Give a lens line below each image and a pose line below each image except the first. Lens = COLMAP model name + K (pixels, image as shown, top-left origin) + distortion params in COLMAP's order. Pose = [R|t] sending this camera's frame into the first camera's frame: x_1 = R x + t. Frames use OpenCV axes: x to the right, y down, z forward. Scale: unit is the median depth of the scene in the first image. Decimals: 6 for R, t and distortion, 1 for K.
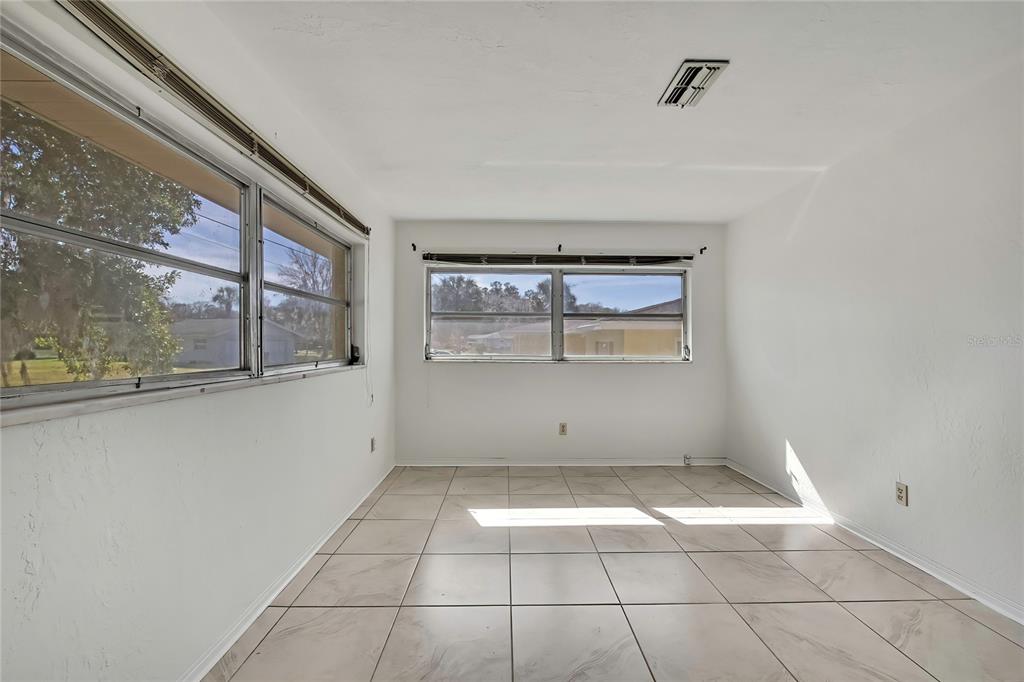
lens RADIAL K [[445.1, 0, 509.6], [0, 445.1, 341.3], [0, 0, 1]] dist [-0.015194, 0.002577]
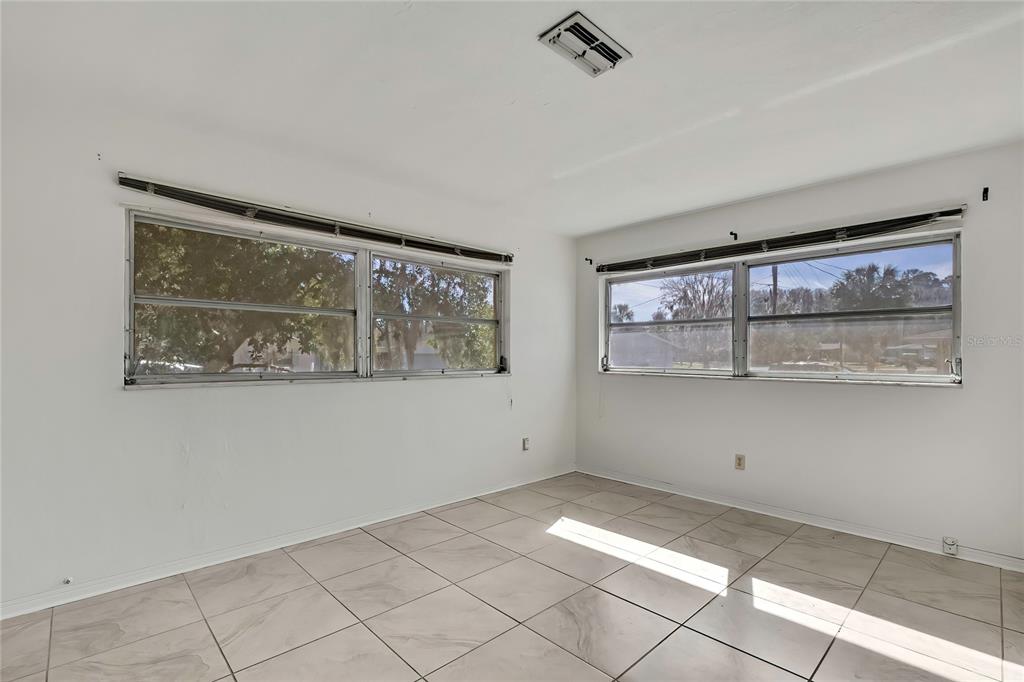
lens RADIAL K [[456.3, 0, 498.9], [0, 456.3, 356.6], [0, 0, 1]] dist [-0.003740, -0.000229]
pose [[0.687275, 0.001105, -0.726396, 0.416737], [0.003742, 0.999980, 0.005062, 0.001993], [0.726387, -0.006197, 0.687258, 0.125580]]
